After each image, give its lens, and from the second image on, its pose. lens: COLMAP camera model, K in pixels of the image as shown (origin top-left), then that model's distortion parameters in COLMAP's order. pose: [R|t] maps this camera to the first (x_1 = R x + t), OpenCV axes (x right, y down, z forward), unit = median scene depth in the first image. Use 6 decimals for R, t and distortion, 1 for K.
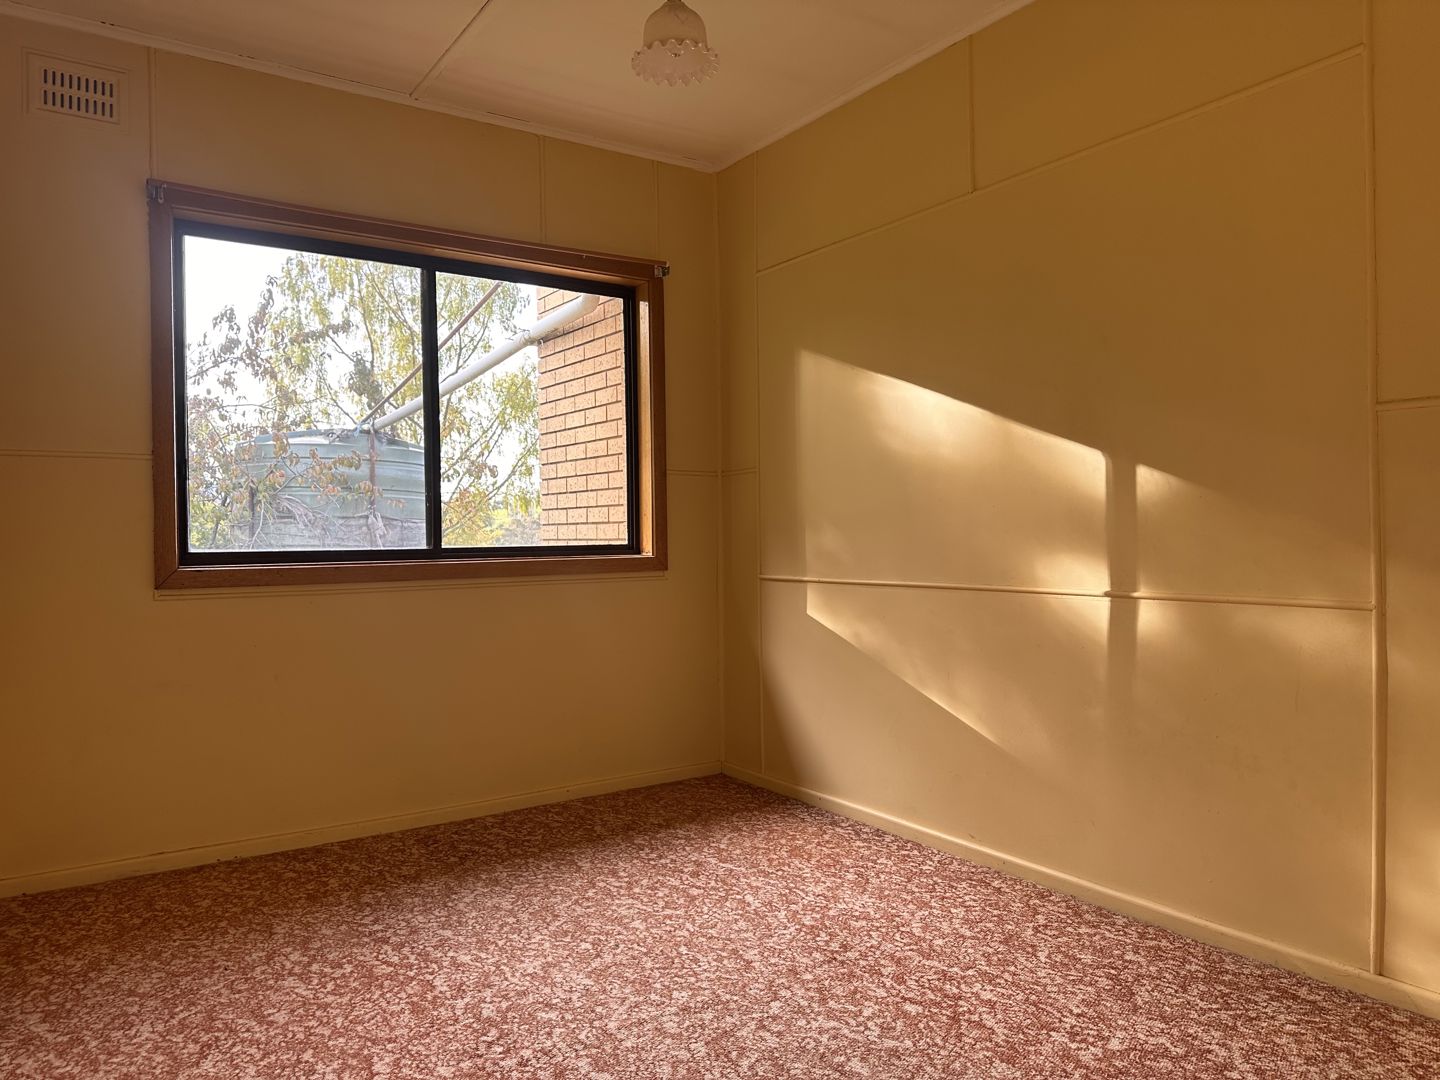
lens RADIAL K [[1009.1, 0, 720.0], [0, 1009.1, 540.0], [0, 0, 1]] dist [0.028480, -0.001466]
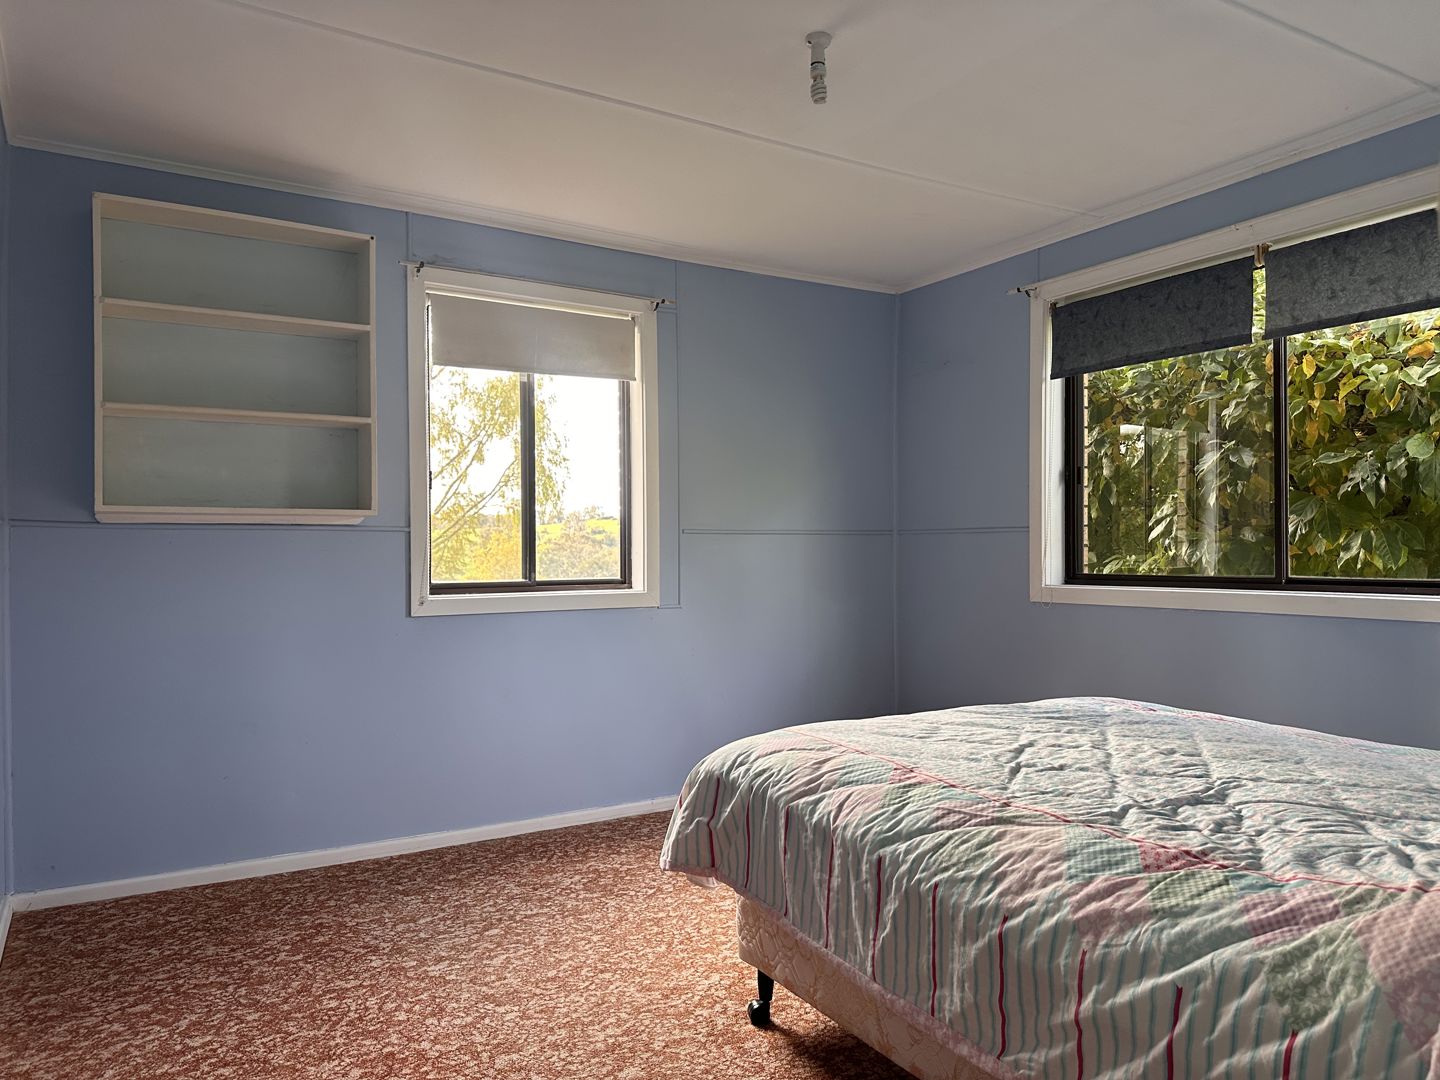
lens RADIAL K [[1009.1, 0, 720.0], [0, 1009.1, 540.0], [0, 0, 1]] dist [0.028480, -0.001466]
pose [[0.040183, 0.012411, 0.999115, -1.155185], [0.009568, 0.999872, -0.012805, -0.022849], [-0.999147, 0.010074, 0.040059, 0.847628]]
